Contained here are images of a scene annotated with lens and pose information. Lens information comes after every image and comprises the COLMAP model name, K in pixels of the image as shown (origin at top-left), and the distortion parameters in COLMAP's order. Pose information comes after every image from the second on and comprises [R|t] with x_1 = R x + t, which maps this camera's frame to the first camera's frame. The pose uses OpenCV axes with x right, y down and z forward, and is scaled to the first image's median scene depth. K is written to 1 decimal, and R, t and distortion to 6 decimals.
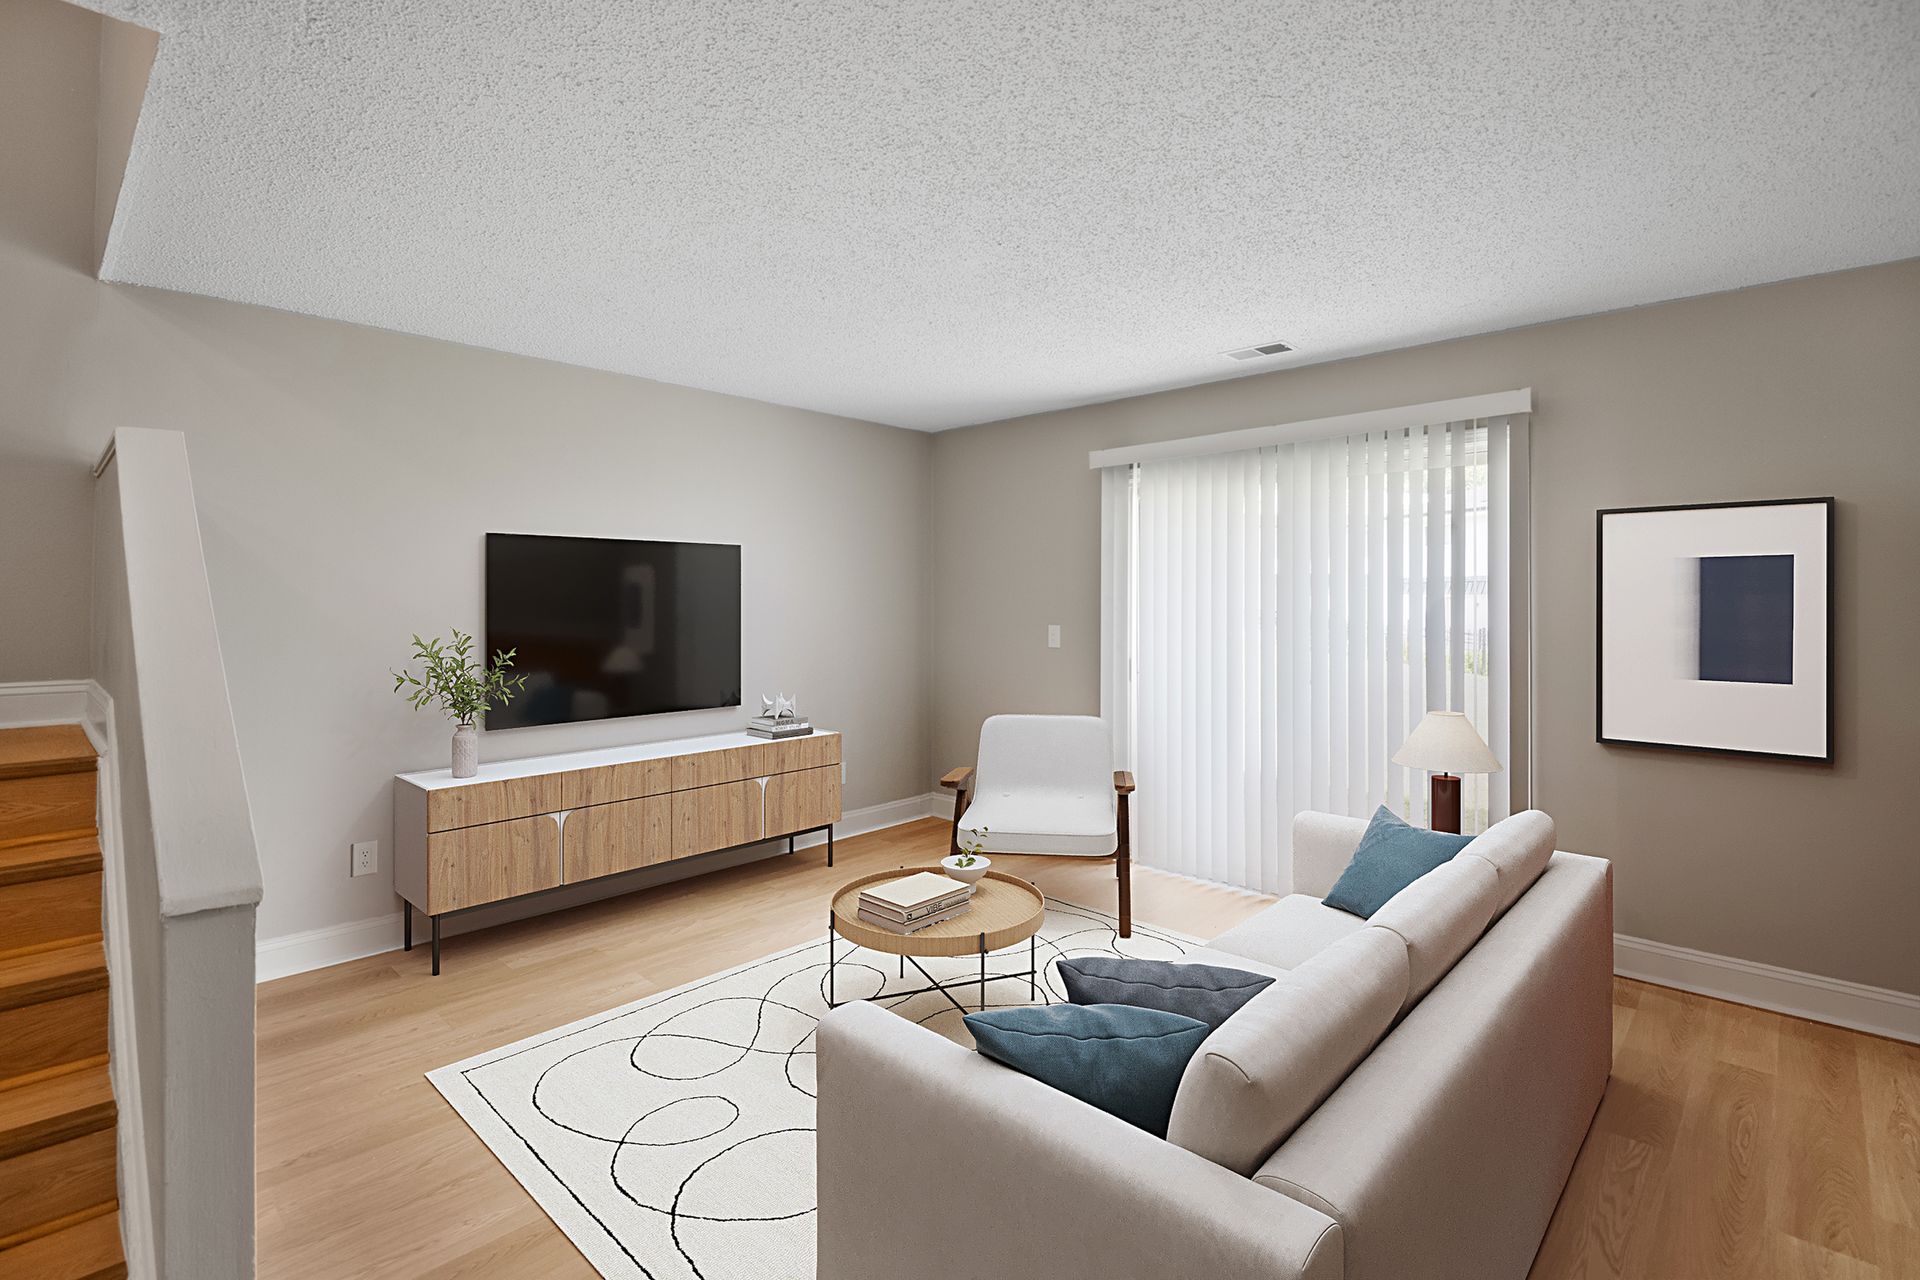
lens RADIAL K [[886.6, 0, 963.0], [0, 886.6, 618.5], [0, 0, 1]] dist [0.015973, -0.017950]
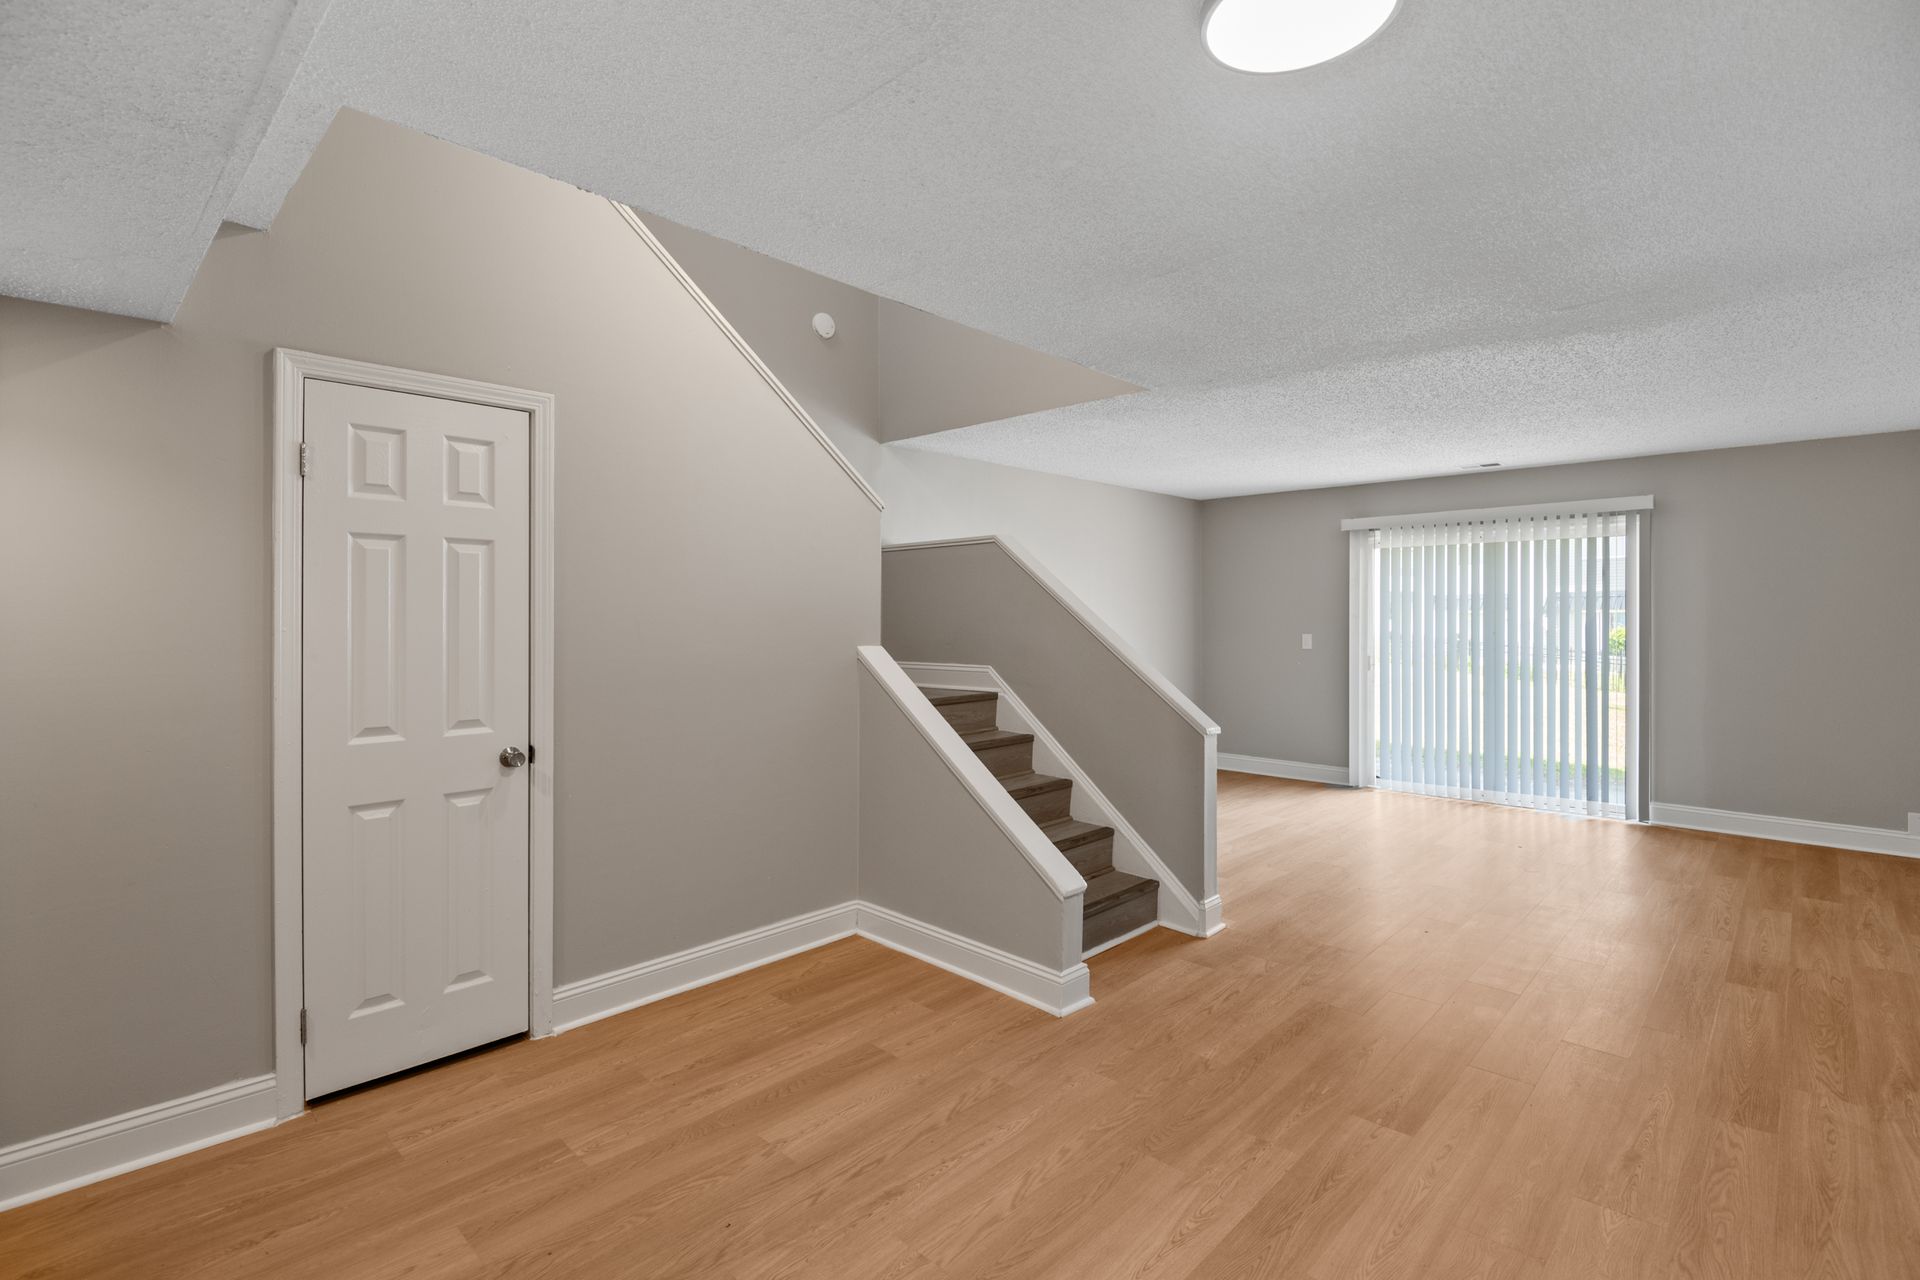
lens RADIAL K [[886.6, 0, 963.0], [0, 886.6, 618.5], [0, 0, 1]] dist [0.015973, -0.017950]
pose [[0.999937, -0.001428, -0.011122, -0.642947], [0.001246, 0.999865, -0.016376, 0.007963], [0.011144, 0.016361, 0.999804, -0.695631]]
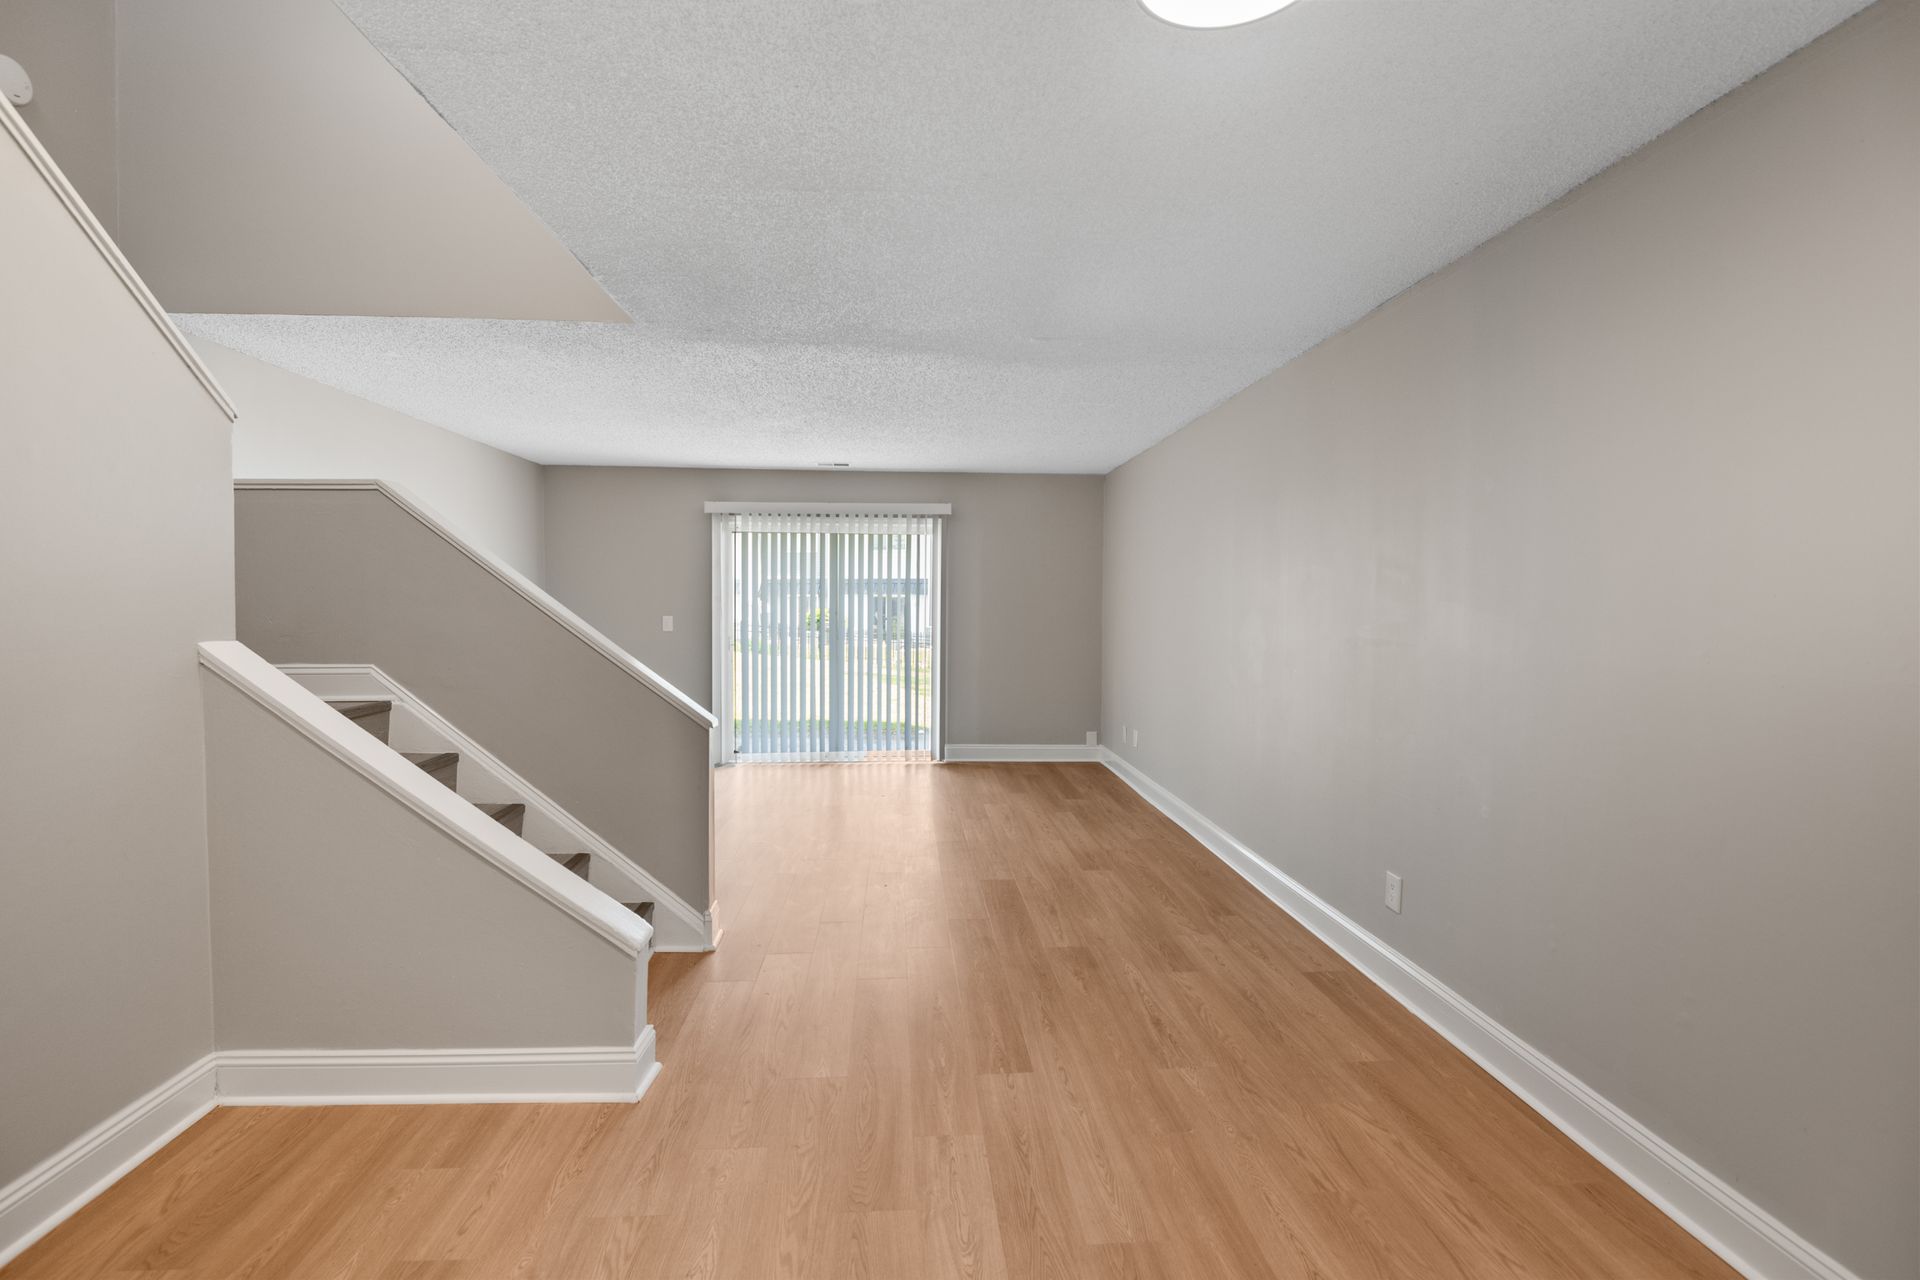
lens RADIAL K [[874.6, 0, 957.8], [0, 874.6, 637.4], [0, 0, 1]] dist [0.015413, -0.021248]
pose [[0.683569, -0.028236, 0.729340, -0.872166], [0.009219, 0.999506, 0.030054, 0.006322], [-0.729828, -0.013820, 0.683491, -0.460968]]
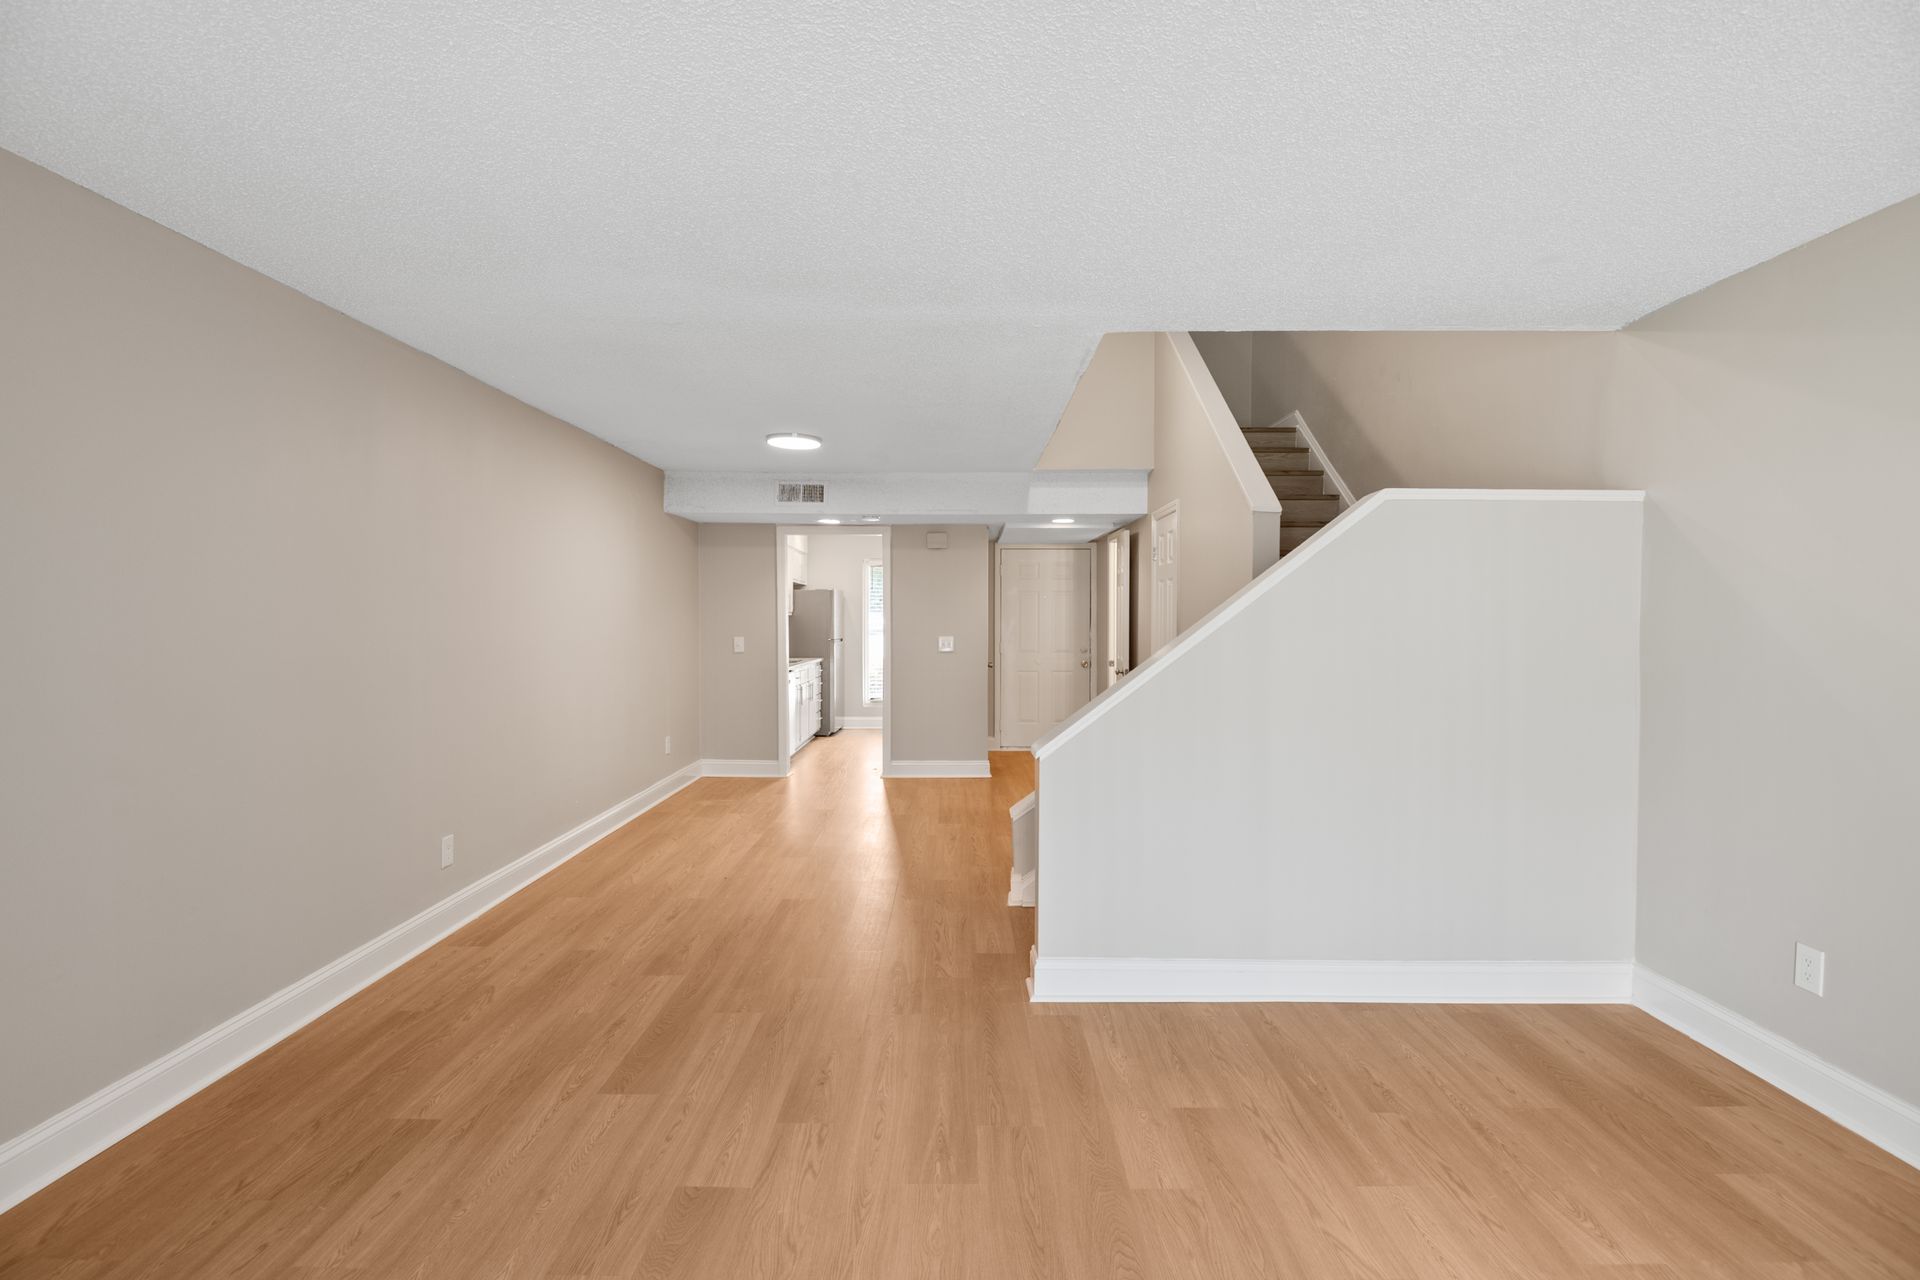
lens RADIAL K [[874.6, 0, 957.8], [0, 874.6, 637.4], [0, 0, 1]] dist [0.015413, -0.021248]
pose [[-0.733476, 0.014832, -0.679553, 0.315246], [-0.014271, 0.999205, 0.037212, -0.018137], [0.679565, 0.036992, -0.732682, 1.003193]]
